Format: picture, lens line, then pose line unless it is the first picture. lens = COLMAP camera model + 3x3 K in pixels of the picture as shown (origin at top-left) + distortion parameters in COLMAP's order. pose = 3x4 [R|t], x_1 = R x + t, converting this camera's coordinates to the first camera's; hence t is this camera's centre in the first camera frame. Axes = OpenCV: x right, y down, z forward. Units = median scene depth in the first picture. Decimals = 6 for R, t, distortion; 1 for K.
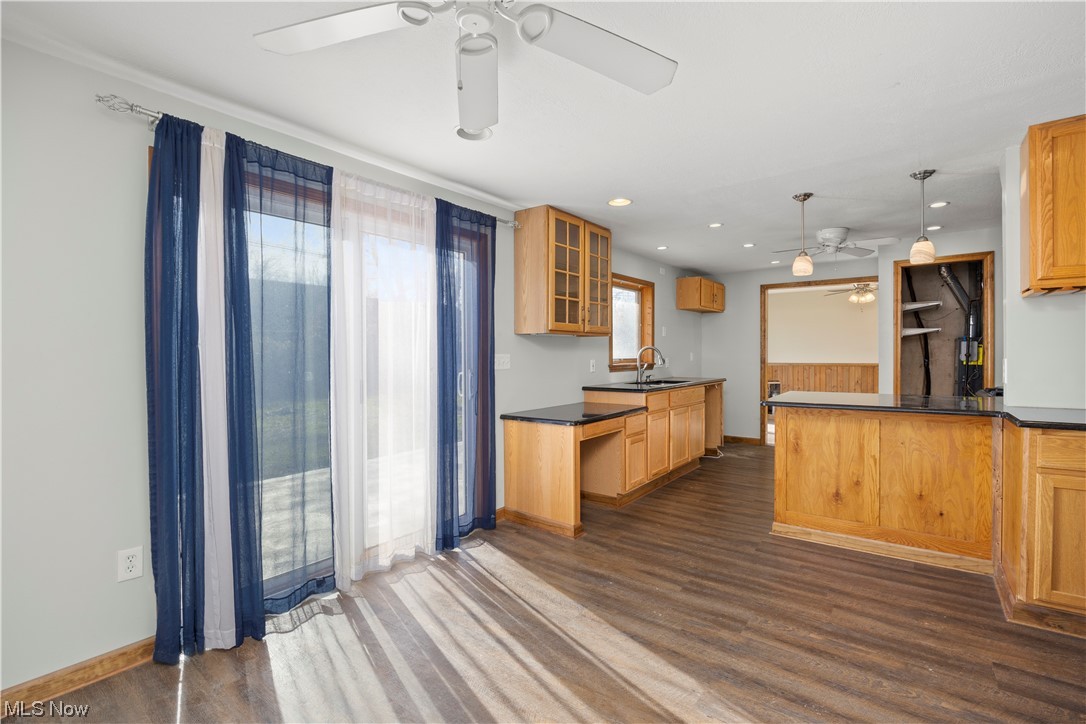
lens RADIAL K [[491.5, 0, 543.4], [0, 491.5, 358.0], [0, 0, 1]] dist [-0.015072, -0.000624]
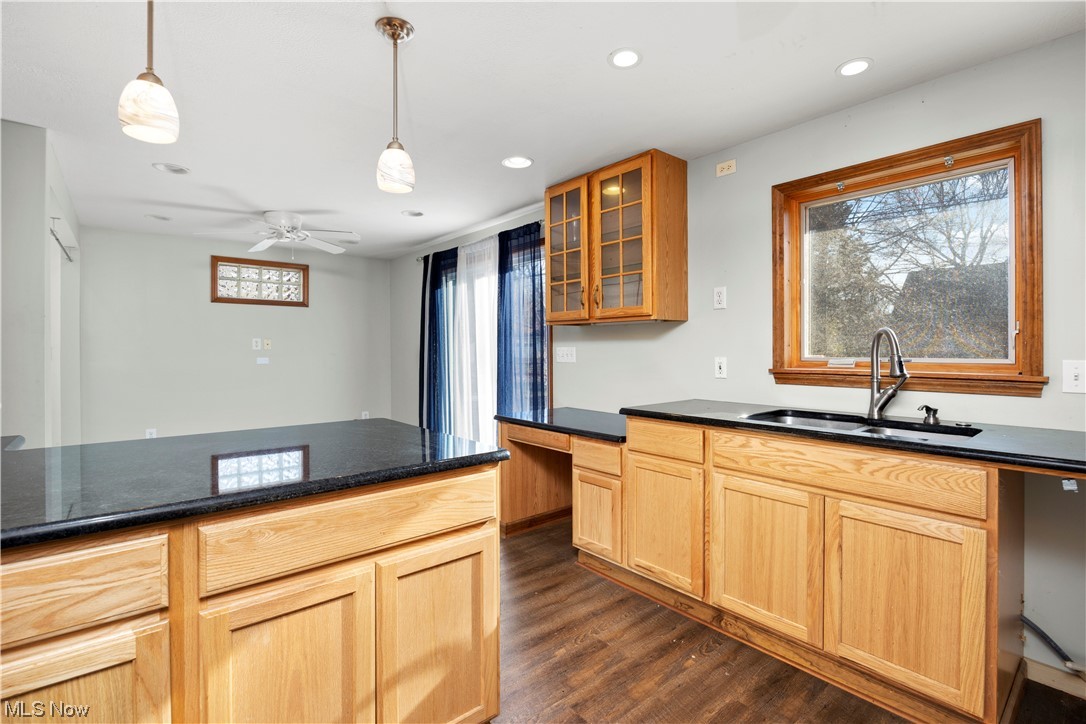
lens RADIAL K [[491.5, 0, 542.4], [0, 491.5, 353.5], [0, 0, 1]] dist [-0.015072, -0.000624]
pose [[-0.215291, 0.017348, -0.976396, 0.885986], [-0.006374, 0.999796, 0.019170, -0.014347], [0.976529, 0.010350, -0.215136, 1.142535]]
